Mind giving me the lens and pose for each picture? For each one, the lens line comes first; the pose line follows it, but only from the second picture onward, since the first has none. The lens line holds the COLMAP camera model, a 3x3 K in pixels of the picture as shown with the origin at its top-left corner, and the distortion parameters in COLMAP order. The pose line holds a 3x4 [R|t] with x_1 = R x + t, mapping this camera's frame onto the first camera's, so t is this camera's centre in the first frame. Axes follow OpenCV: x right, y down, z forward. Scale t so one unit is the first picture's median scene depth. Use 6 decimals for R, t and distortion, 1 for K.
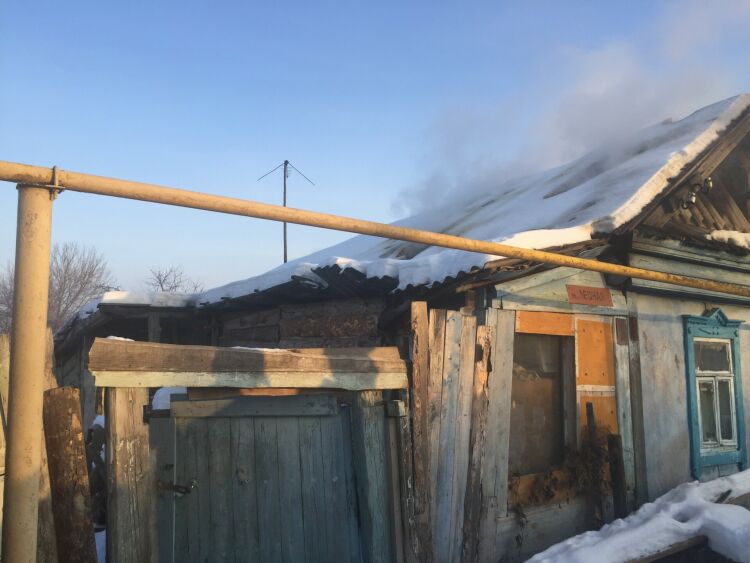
lens RADIAL K [[692.3, 0, 375.0], [0, 692.3, 281.5], [0, 0, 1]] dist [0.073773, -0.158426]
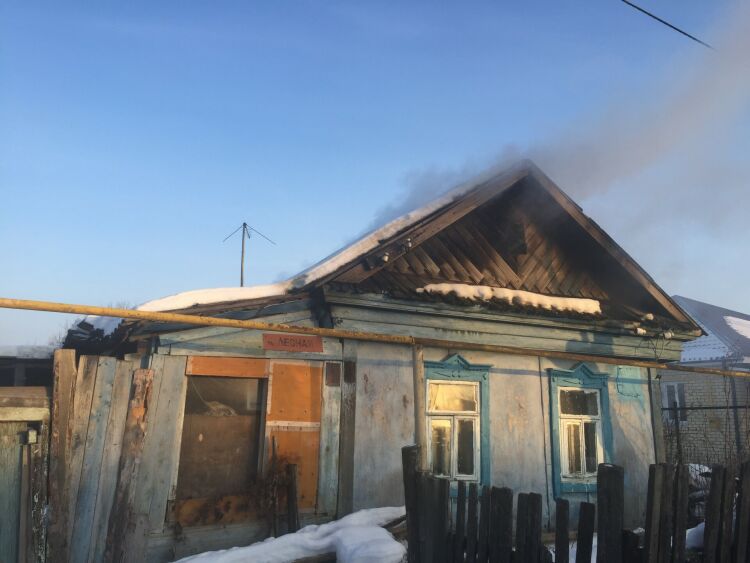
lens RADIAL K [[692.3, 0, 375.0], [0, 692.3, 281.5], [0, 0, 1]] dist [0.073773, -0.158426]
pose [[0.995914, -0.019615, -0.088148, 0.556498], [0.012753, 0.996892, -0.077741, 0.009898], [0.089399, 0.076300, 0.993069, -0.140926]]
